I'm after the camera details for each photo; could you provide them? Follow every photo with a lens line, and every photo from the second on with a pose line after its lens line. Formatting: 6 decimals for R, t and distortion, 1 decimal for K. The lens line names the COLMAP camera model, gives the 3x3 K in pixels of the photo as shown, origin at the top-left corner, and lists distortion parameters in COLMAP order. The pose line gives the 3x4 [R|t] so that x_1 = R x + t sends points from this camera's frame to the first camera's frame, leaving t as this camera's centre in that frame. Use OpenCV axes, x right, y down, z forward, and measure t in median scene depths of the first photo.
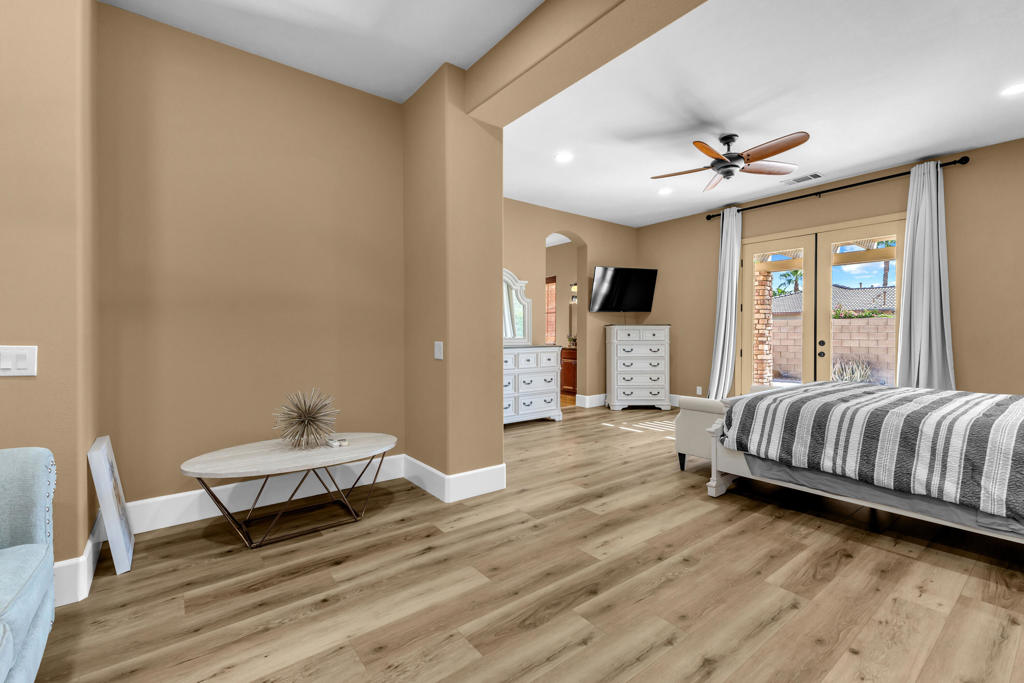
lens RADIAL K [[441.1, 0, 509.7], [0, 441.1, 336.1], [0, 0, 1]] dist [-0.000753, -0.001065]
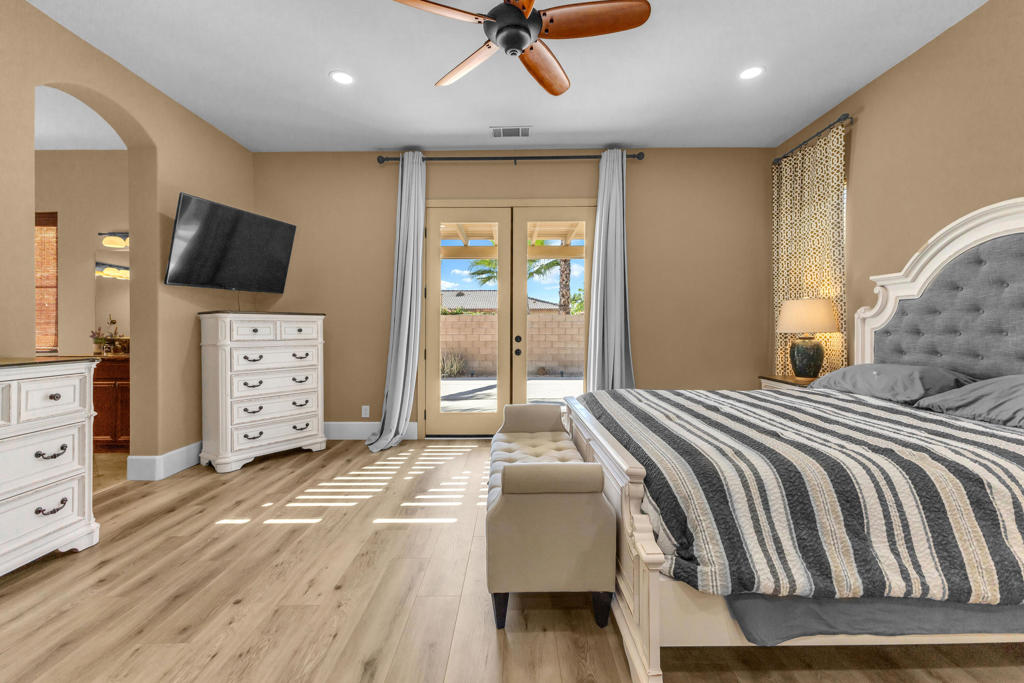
lens RADIAL K [[448.8, 0, 514.6], [0, 448.8, 332.8], [0, 0, 1]] dist [0.015929, 0.000124]
pose [[0.613583, -0.008202, 0.789588, 0.022097], [0.009038, 0.999953, 0.003364, 0.001186], [-0.789579, 0.005072, 0.613628, 0.417919]]
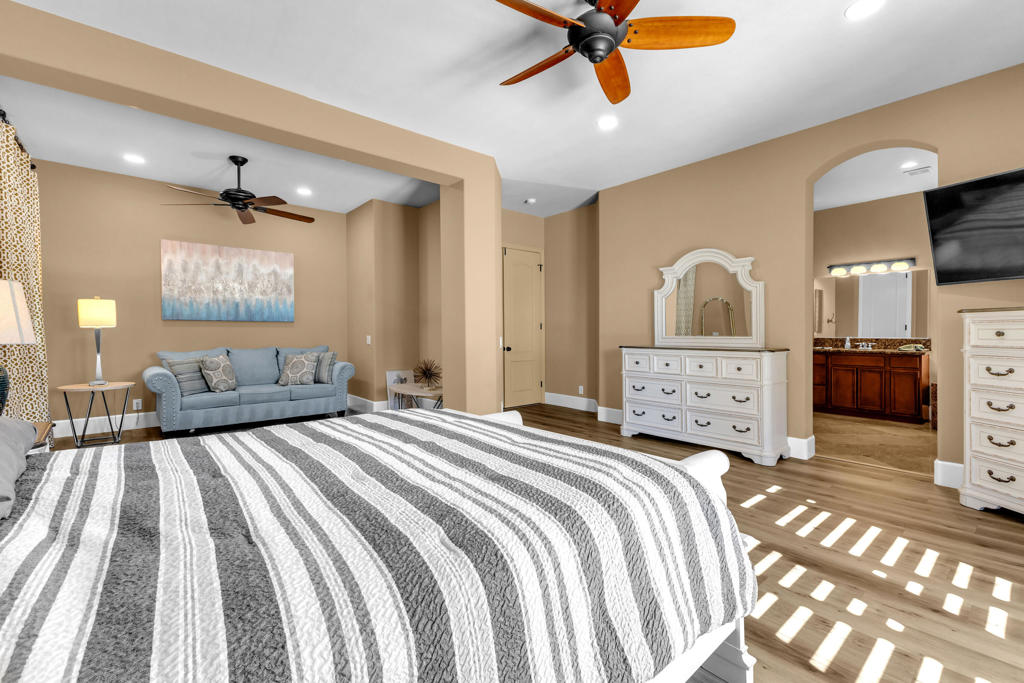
lens RADIAL K [[448.8, 0, 514.6], [0, 448.8, 332.8], [0, 0, 1]] dist [0.015929, 0.000124]
pose [[0.054925, -0.000381, -0.998490, 0.718497], [-0.009296, 0.999956, -0.000892, 0.000974], [0.998447, 0.009331, 0.054919, 0.565401]]
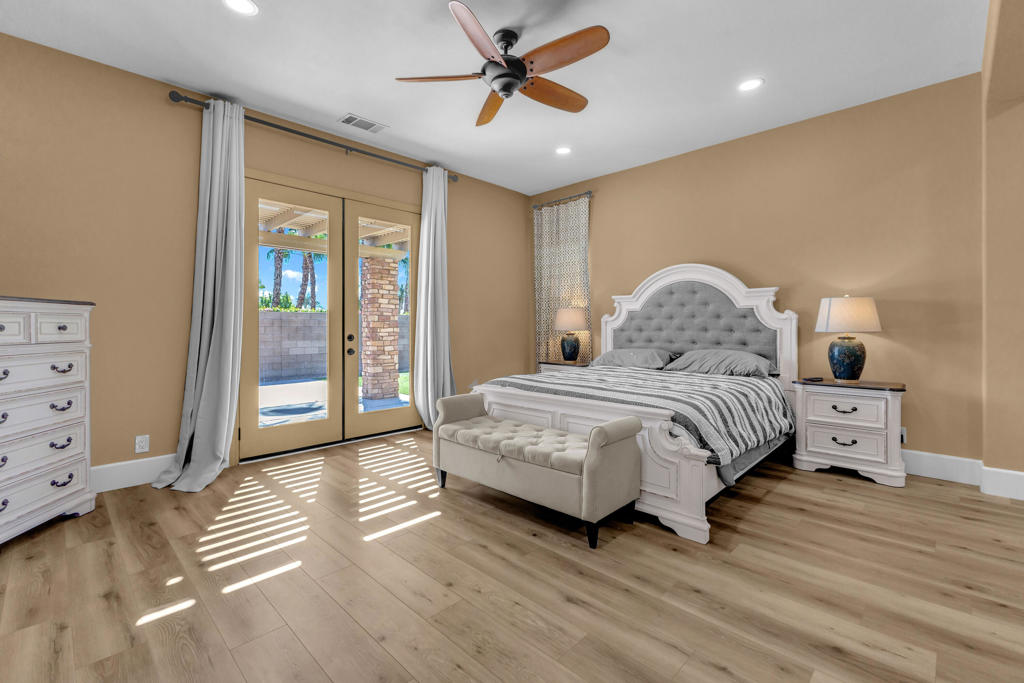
lens RADIAL K [[451.0, 0, 510.7], [0, 451.0, 325.3], [0, 0, 1]] dist [0.021320, -0.007159]
pose [[-0.138604, 0.005735, 0.990331, -0.128796], [0.007542, 0.999960, -0.004735, -0.000532], [-0.990319, 0.006812, -0.138642, 0.721278]]
